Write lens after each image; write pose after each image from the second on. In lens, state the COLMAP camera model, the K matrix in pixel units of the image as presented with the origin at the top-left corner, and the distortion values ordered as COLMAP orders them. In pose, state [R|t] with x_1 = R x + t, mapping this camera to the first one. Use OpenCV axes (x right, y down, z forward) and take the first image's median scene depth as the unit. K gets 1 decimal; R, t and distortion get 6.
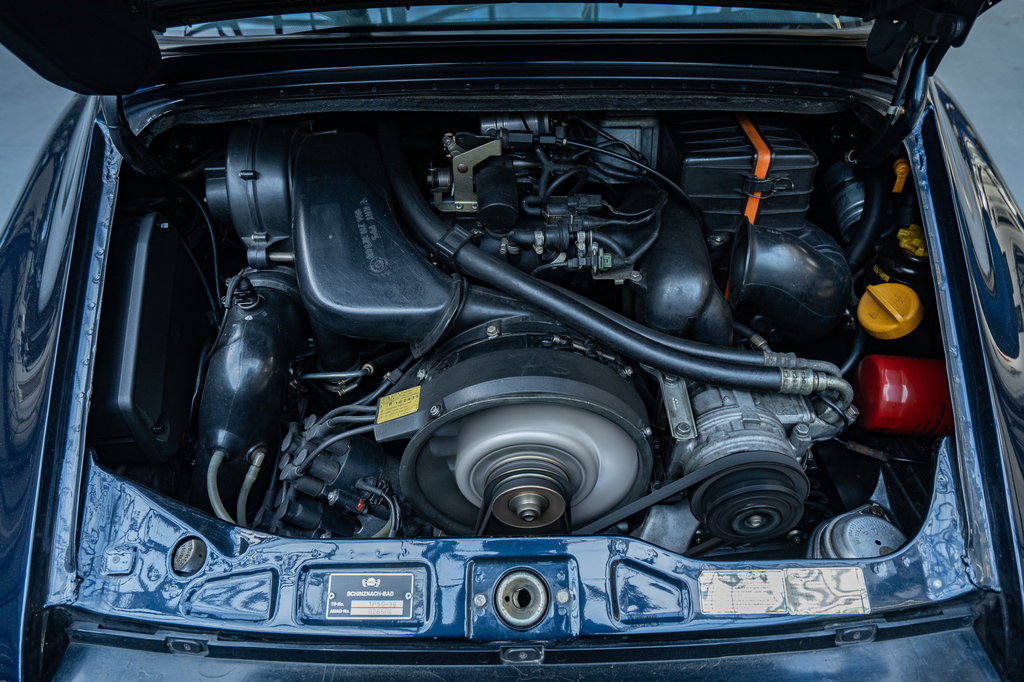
lens RADIAL K [[665.0, 0, 512.3], [0, 665.0, 341.5], [0, 0, 1]] dist [0.001642, 0.017885]
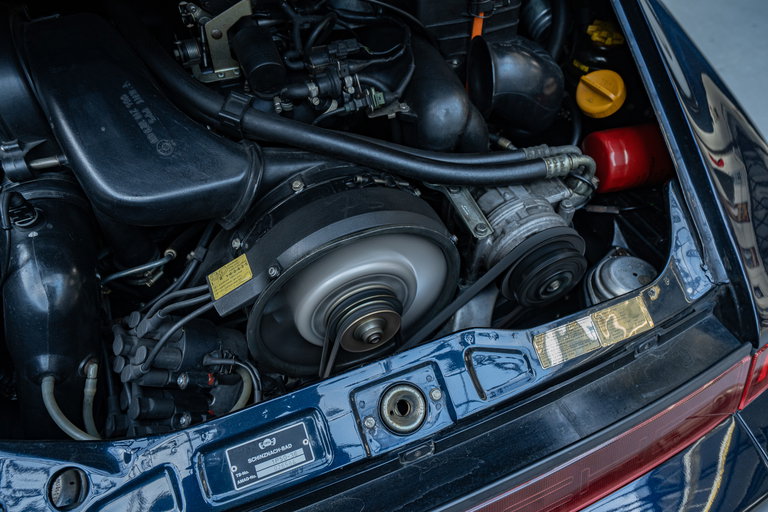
lens RADIAL K [[553.5, 0, 387.3], [0, 553.5, 255.2], [0, 0, 1]] dist [0.023336, 0.025155]
pose [[0.928140, -0.269802, 0.256443, -0.155708], [0.235698, 0.959205, 0.156115, -0.014172], [-0.288102, -0.084453, 0.953869, 0.111526]]
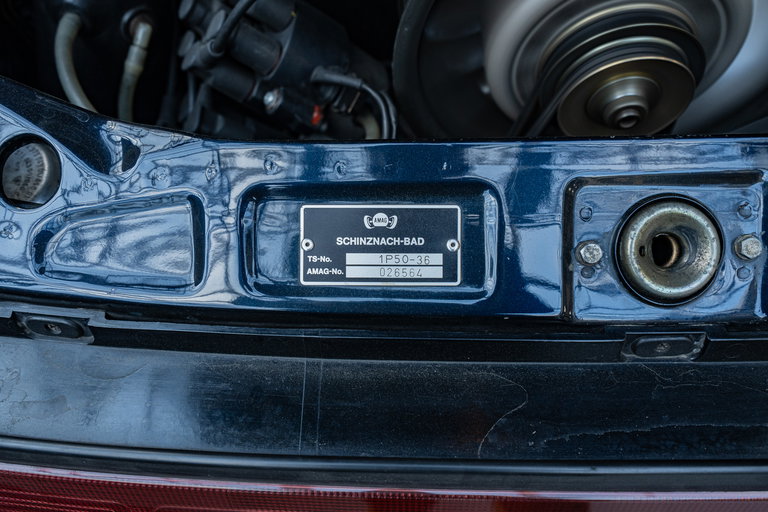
lens RADIAL K [[607.4, 0, 382.4], [0, 607.4, 254.2], [0, 0, 1]] dist [0.021997, -0.001001]
pose [[0.999962, 0.003207, -0.008121, -0.177191], [-0.000275, 0.941186, 0.337889, 0.192255], [0.008728, -0.337874, 0.941151, 0.461889]]
